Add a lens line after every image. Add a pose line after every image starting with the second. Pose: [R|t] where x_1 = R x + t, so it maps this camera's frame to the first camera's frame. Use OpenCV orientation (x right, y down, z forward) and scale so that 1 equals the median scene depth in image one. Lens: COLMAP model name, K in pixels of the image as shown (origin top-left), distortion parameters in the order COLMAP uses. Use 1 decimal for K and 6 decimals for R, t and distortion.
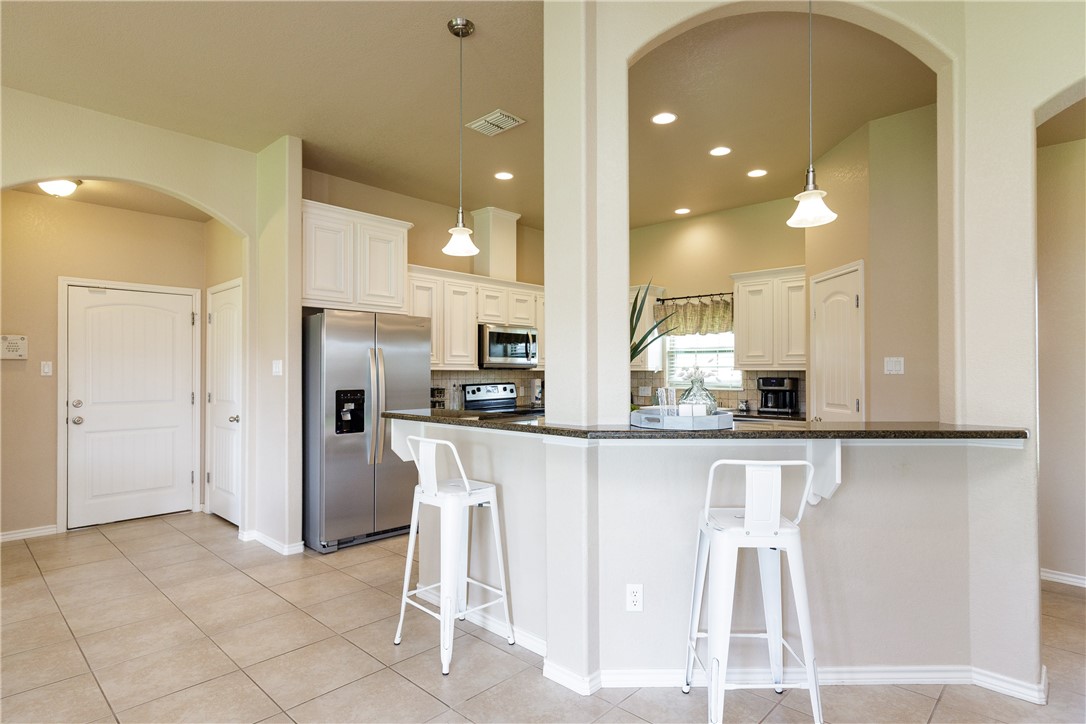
lens RADIAL K [[569.7, 0, 543.6], [0, 569.7, 365.7], [0, 0, 1]] dist [0.010264, -0.001496]
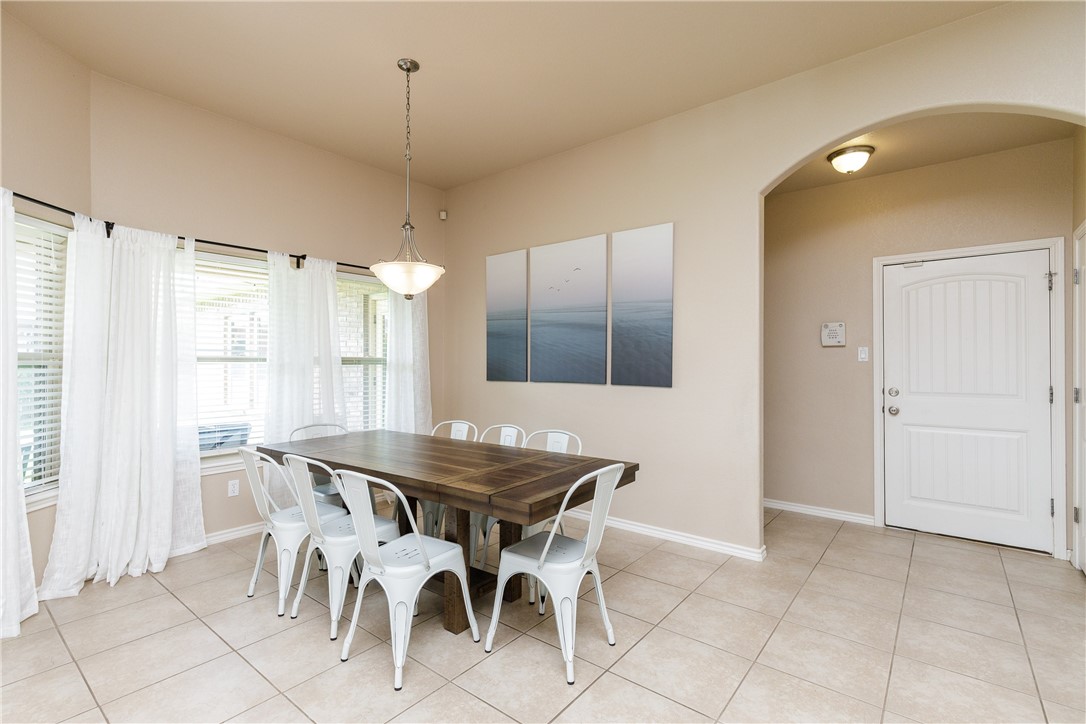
lens RADIAL K [[496.8, 0, 543.7], [0, 496.8, 361.7], [0, 0, 1]] dist [0.001632, 0.000041]
pose [[0.071218, -0.000073, -0.997461, -0.055802], [0.009479, 0.999955, 0.000603, 0.011722], [0.997416, -0.009498, 0.071215, 0.384601]]
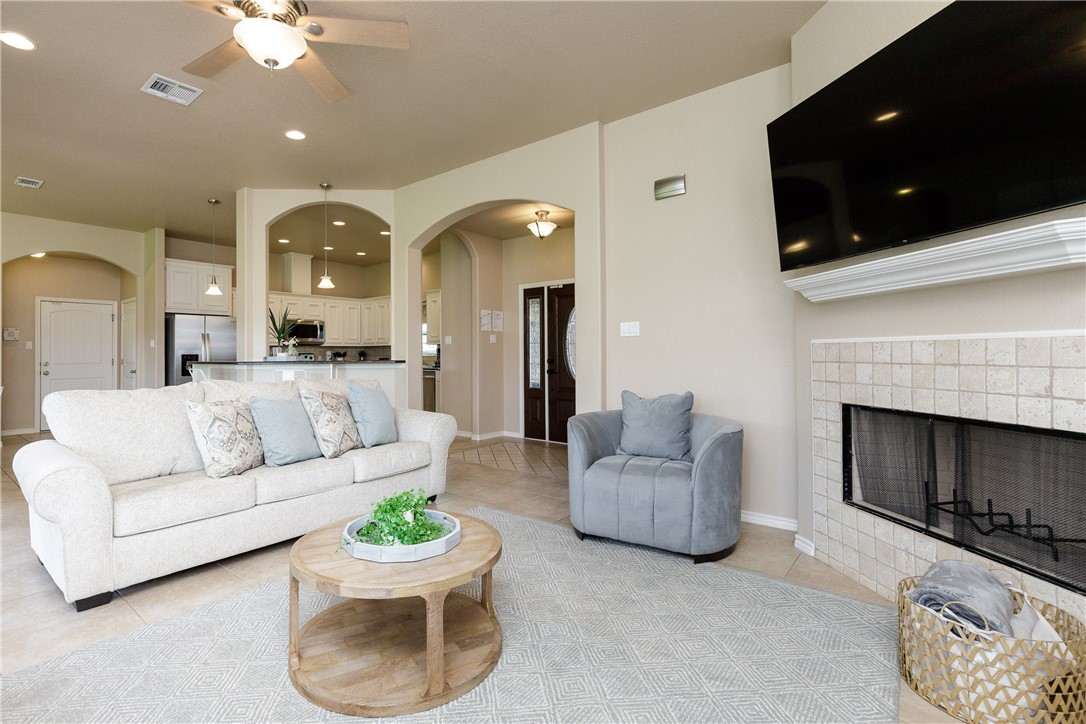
lens RADIAL K [[496.8, 0, 493.1], [0, 496.8, 344.5], [0, 0, 1]] dist [0.001632, 0.000041]
pose [[0.998597, -0.009028, 0.052186, 0.560515], [0.009572, 0.999902, -0.010173, 0.032664], [-0.052089, 0.010658, 0.998586, -0.698980]]
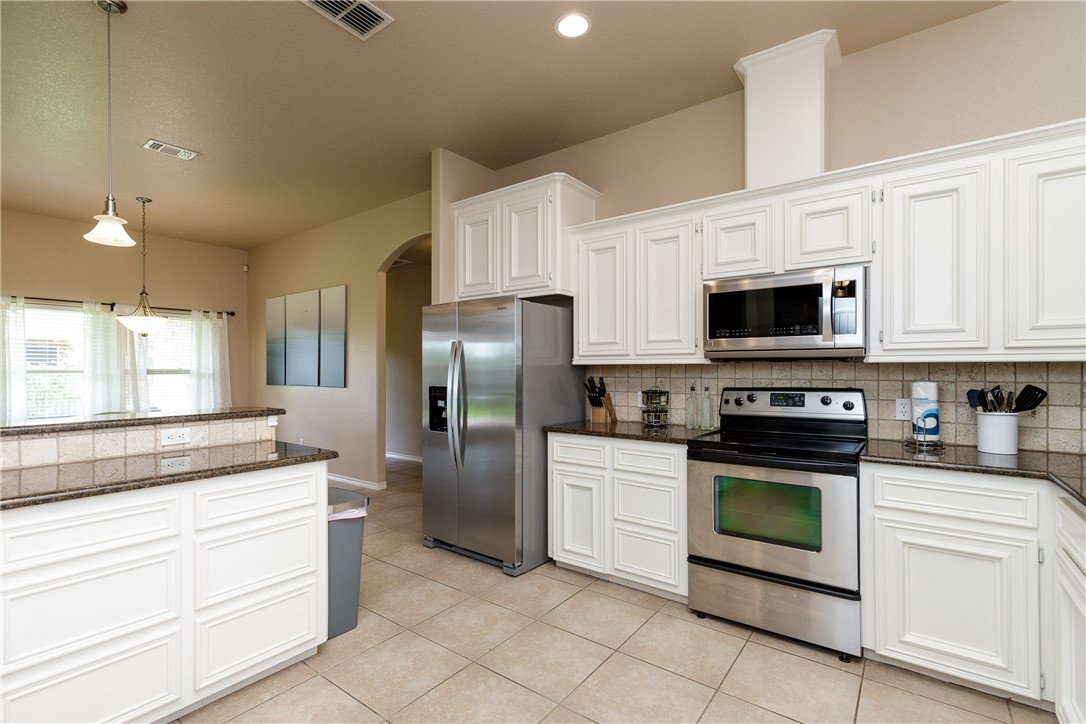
lens RADIAL K [[496.8, 0, 540.2], [0, 496.8, 370.5], [0, 0, 1]] dist [0.001632, 0.000041]
pose [[0.083916, -0.000672, -0.996473, 0.452106], [0.013835, 0.999904, 0.000491, 0.015119], [0.996377, -0.013827, 0.083918, 0.974327]]
